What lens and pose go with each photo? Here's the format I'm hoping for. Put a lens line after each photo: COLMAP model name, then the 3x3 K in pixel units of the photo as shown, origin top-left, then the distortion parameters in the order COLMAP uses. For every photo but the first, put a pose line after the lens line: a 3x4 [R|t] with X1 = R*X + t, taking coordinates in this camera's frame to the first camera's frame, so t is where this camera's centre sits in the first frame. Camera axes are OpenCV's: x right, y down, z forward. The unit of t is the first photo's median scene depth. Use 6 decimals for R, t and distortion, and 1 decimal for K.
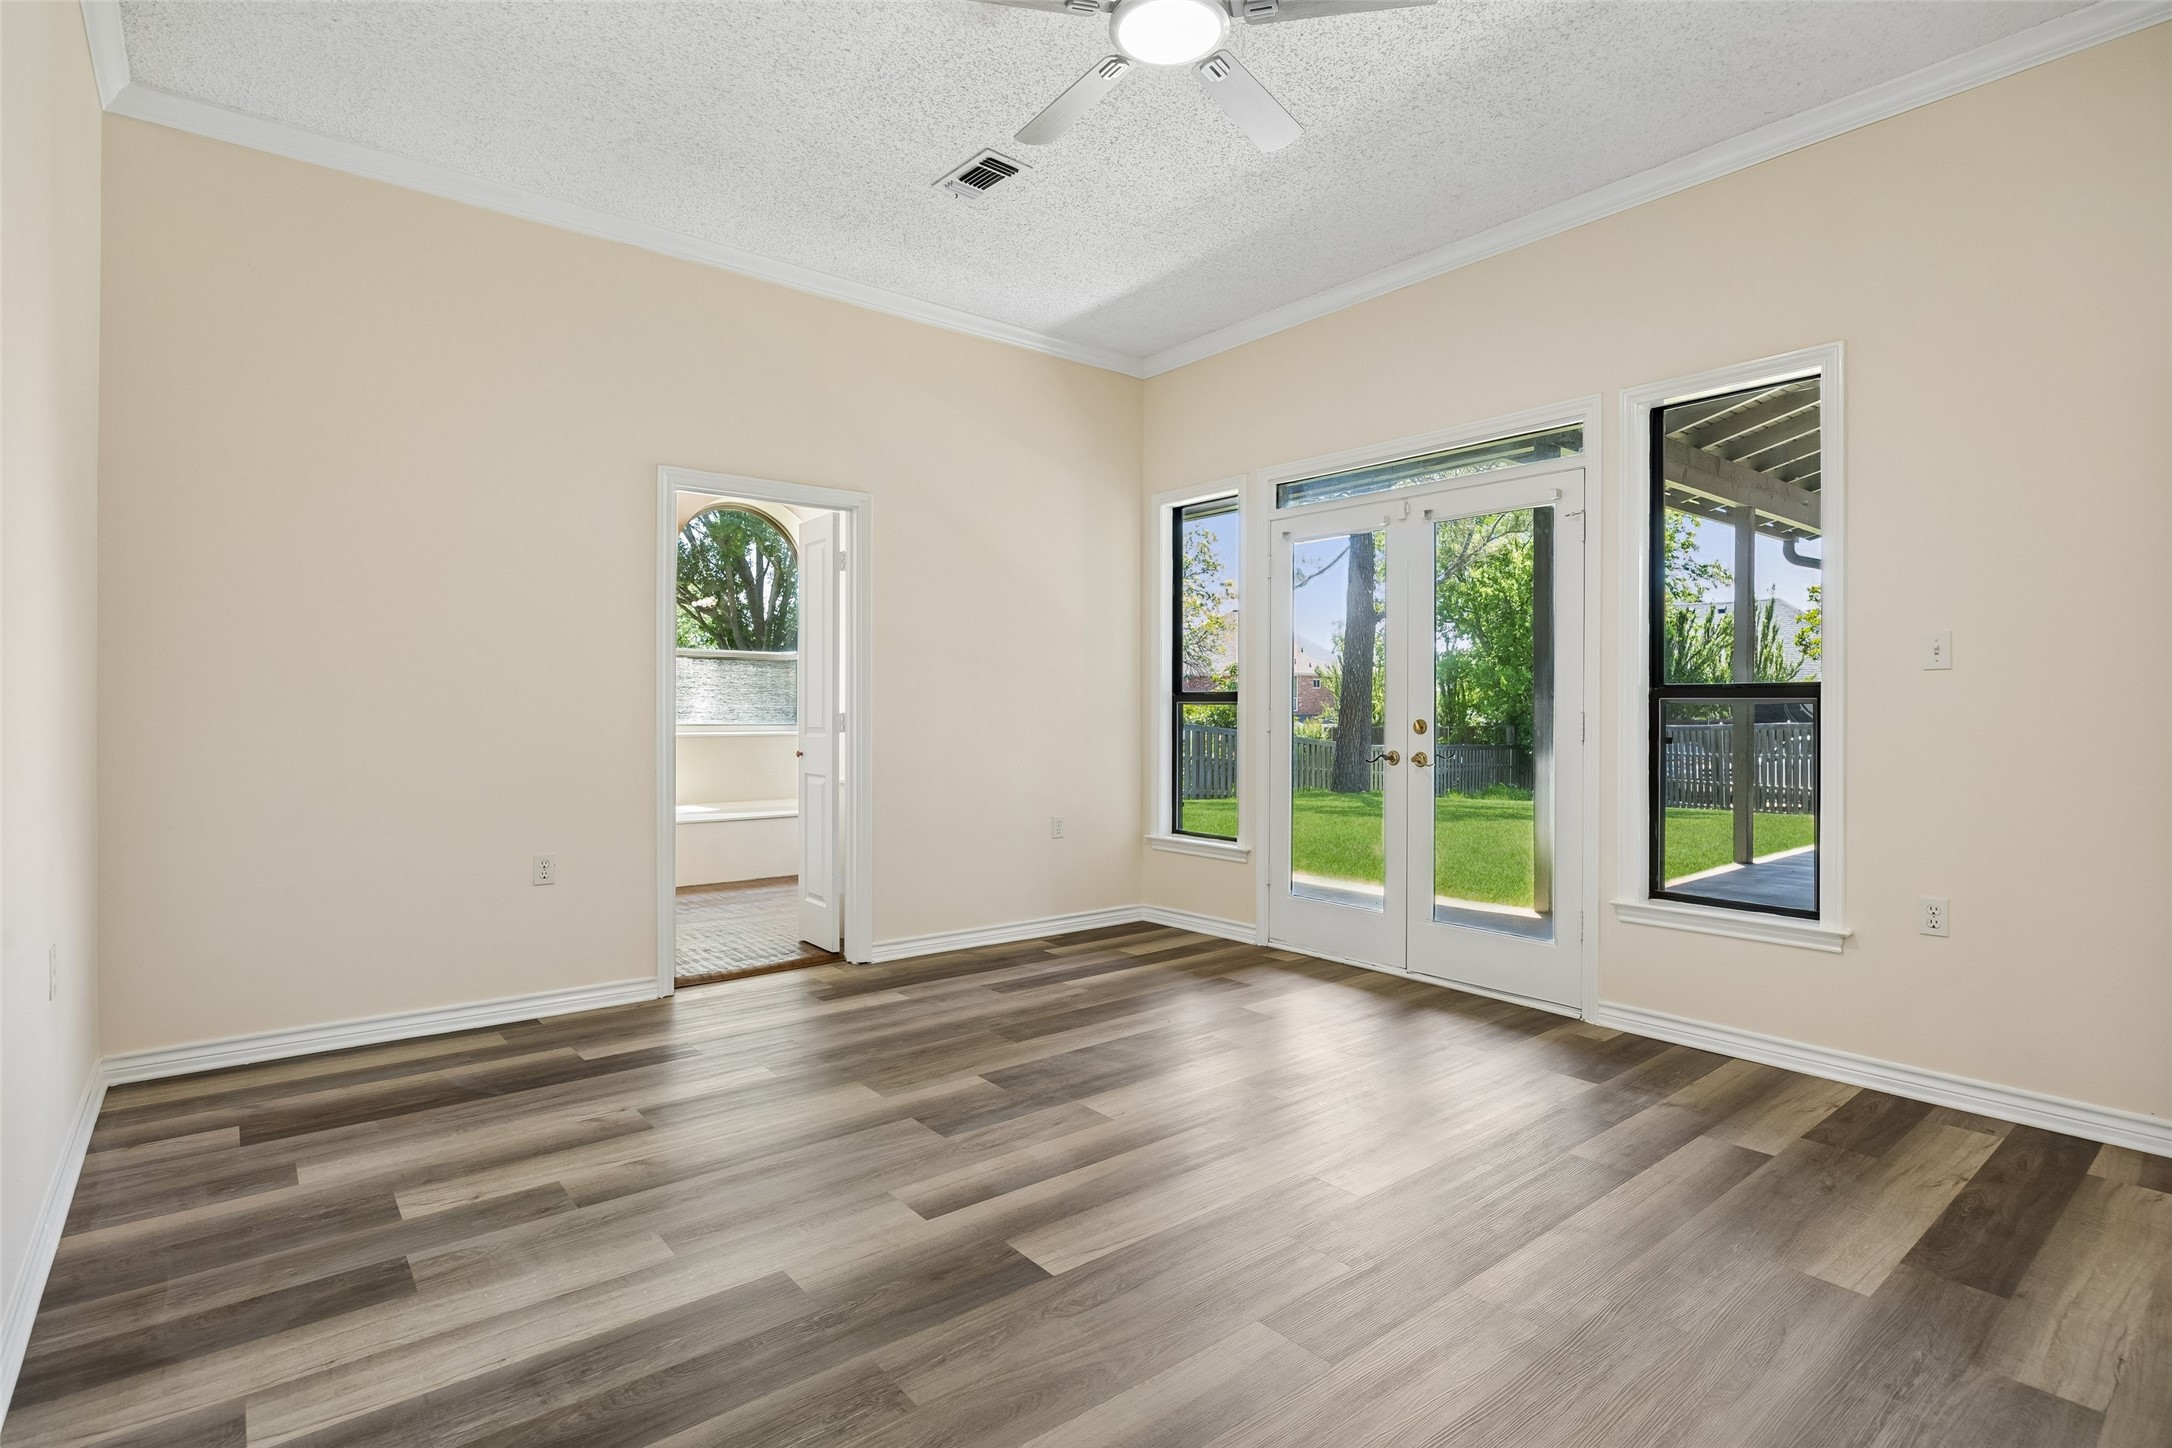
lens RADIAL K [[1053.3, 0, 1081.6], [0, 1053.3, 715.6], [0, 0, 1]] dist [-0.014476, 0.002022]
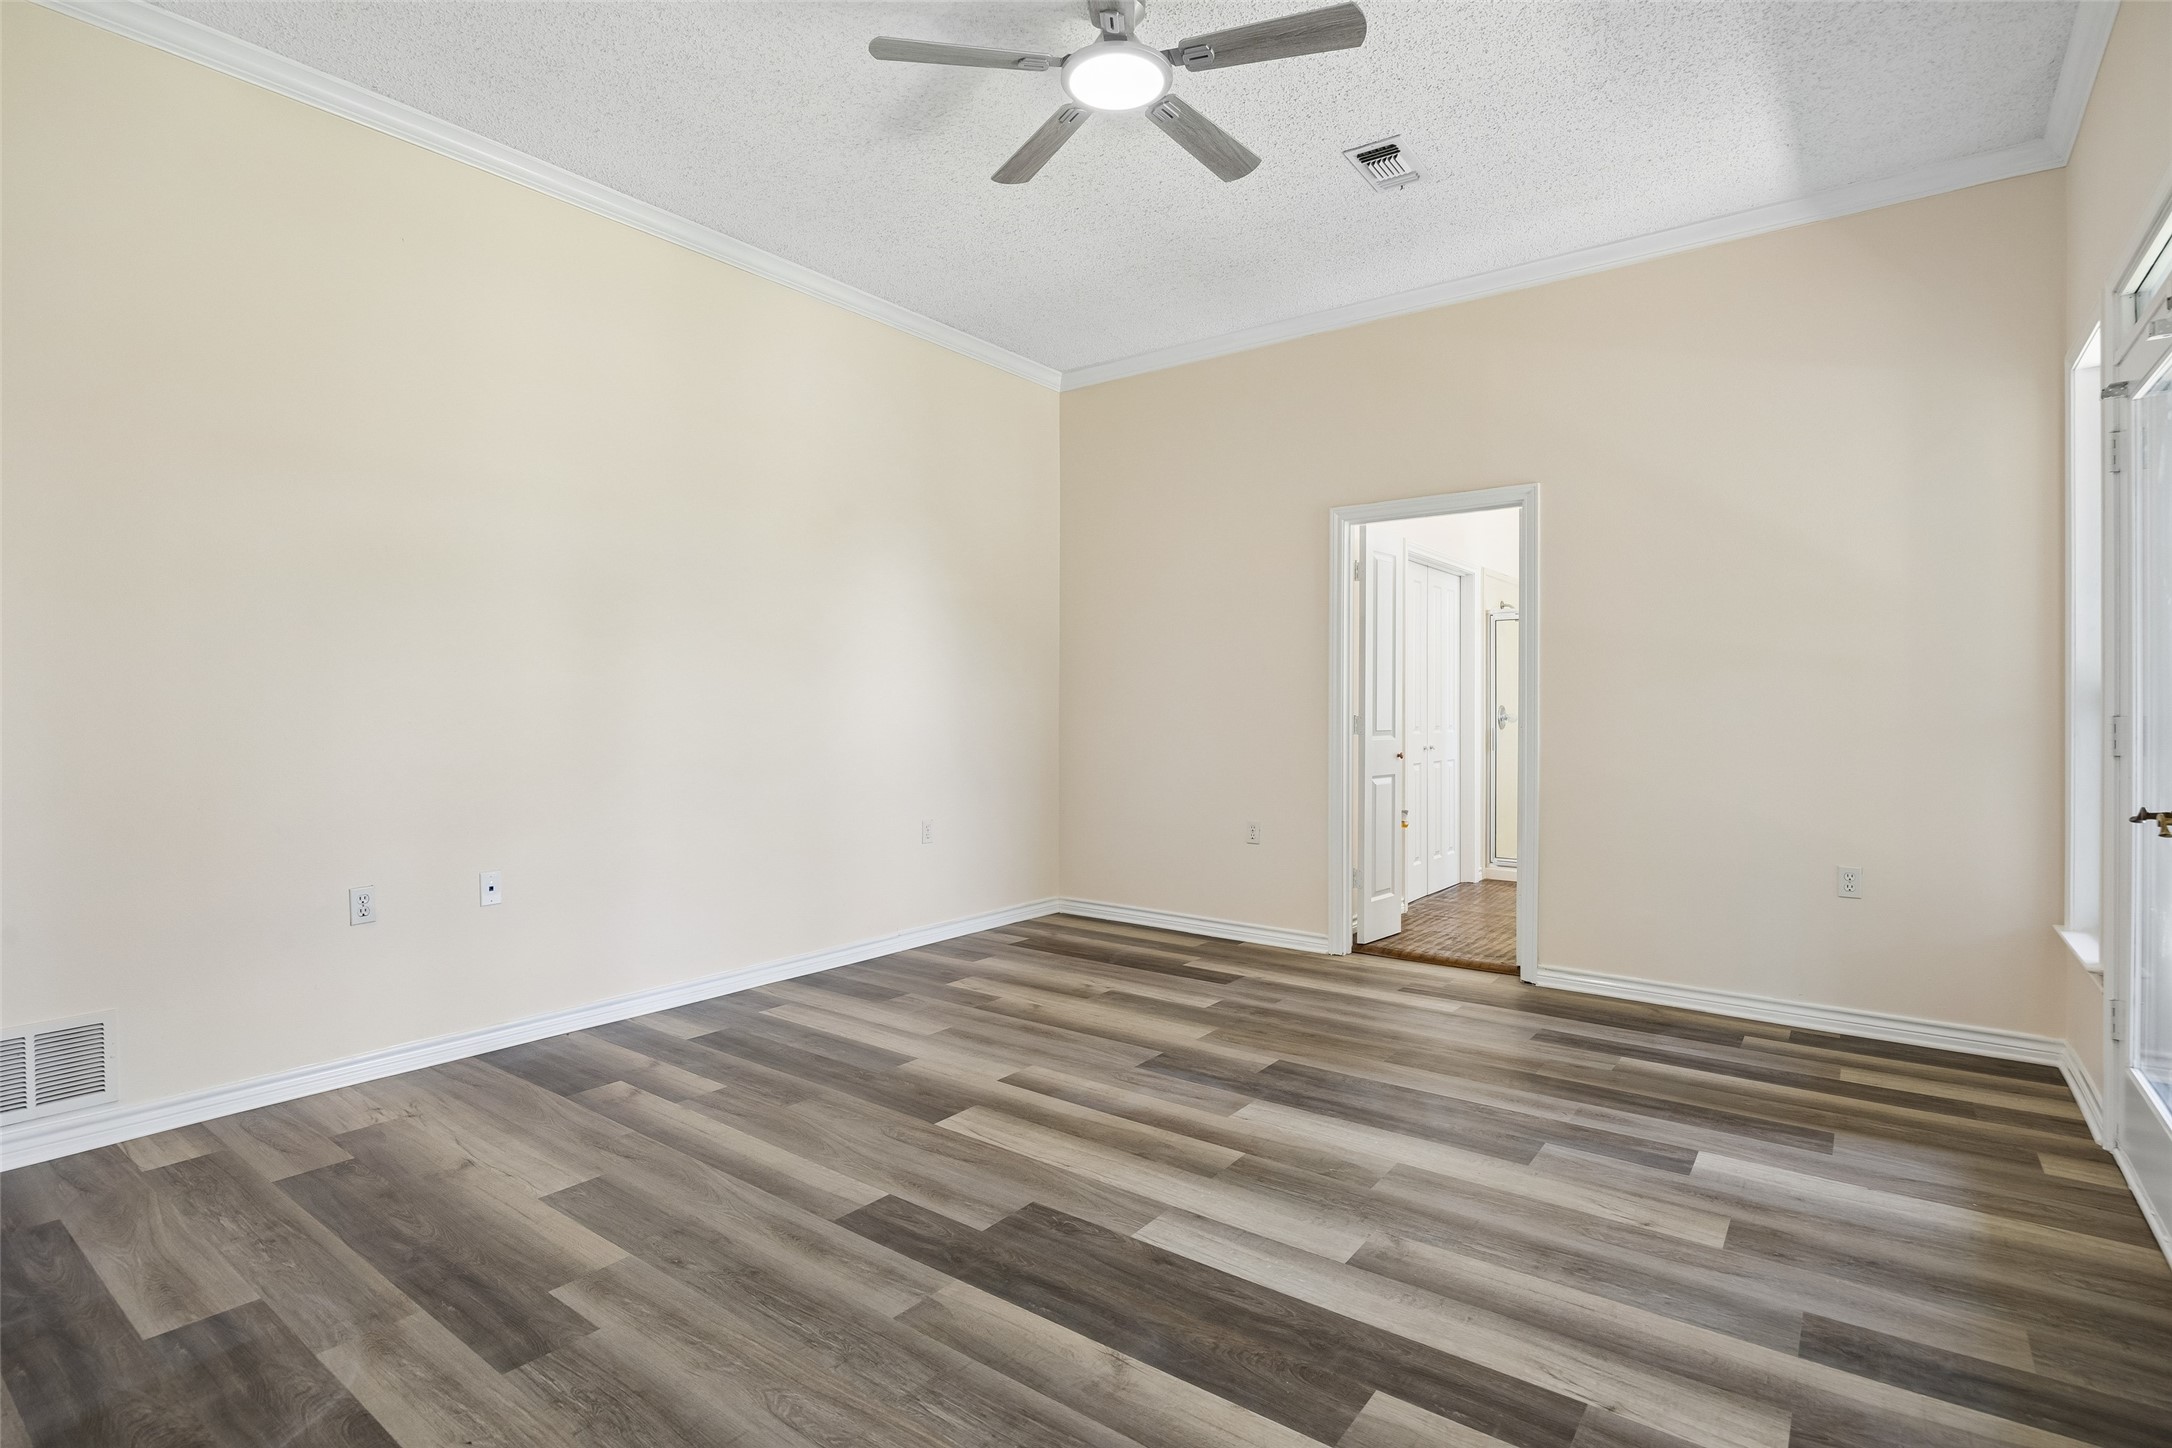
lens RADIAL K [[1053.3, 0, 1080.1], [0, 1053.3, 718.9], [0, 0, 1]] dist [-0.014476, 0.002022]
pose [[0.239473, 0.007293, -0.970876, 0.828538], [-0.008020, 0.999953, 0.005533, -0.003880], [0.970870, 0.006461, 0.239520, 0.521554]]
